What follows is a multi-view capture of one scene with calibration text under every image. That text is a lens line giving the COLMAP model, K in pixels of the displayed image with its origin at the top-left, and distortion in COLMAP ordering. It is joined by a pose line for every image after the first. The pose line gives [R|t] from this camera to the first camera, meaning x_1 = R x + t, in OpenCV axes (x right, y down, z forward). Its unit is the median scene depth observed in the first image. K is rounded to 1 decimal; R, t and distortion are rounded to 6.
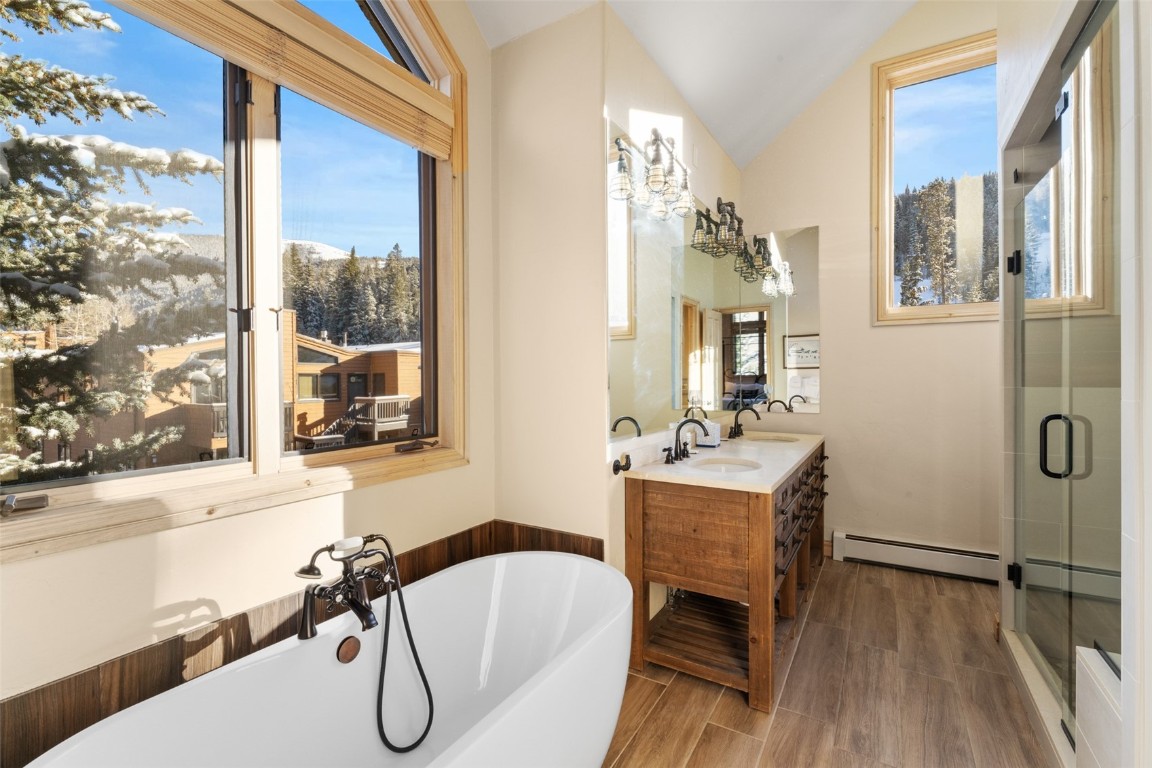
lens RADIAL K [[492.5, 0, 574.8], [0, 492.5, 382.4], [0, 0, 1]] dist [0.008960, -0.001618]
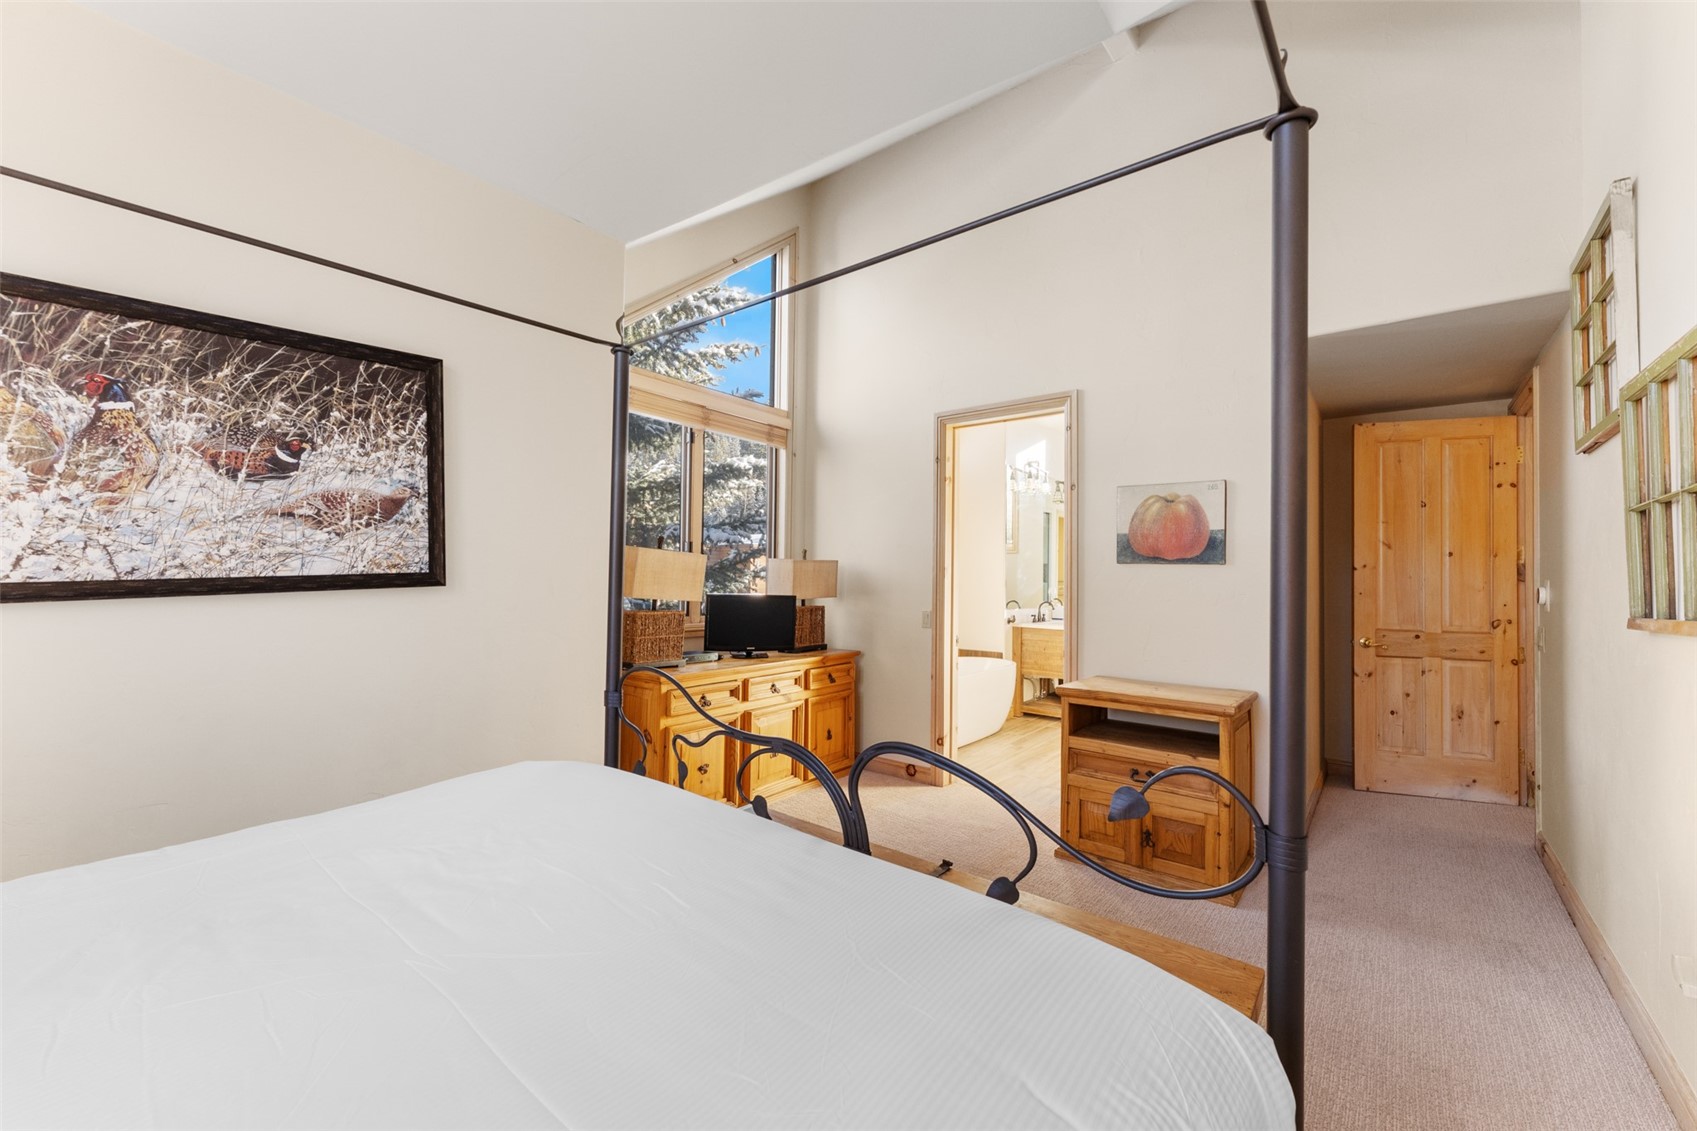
lens RADIAL K [[702.5, 0, 851.5], [0, 702.5, 573.0], [0, 0, 1]] dist [-0.001684, -0.000620]
pose [[0.992551, 0.011603, -0.121279, -0.228058], [-0.013126, 0.999845, -0.011763, 0.004824], [0.121123, 0.013267, 0.992549, -2.158836]]
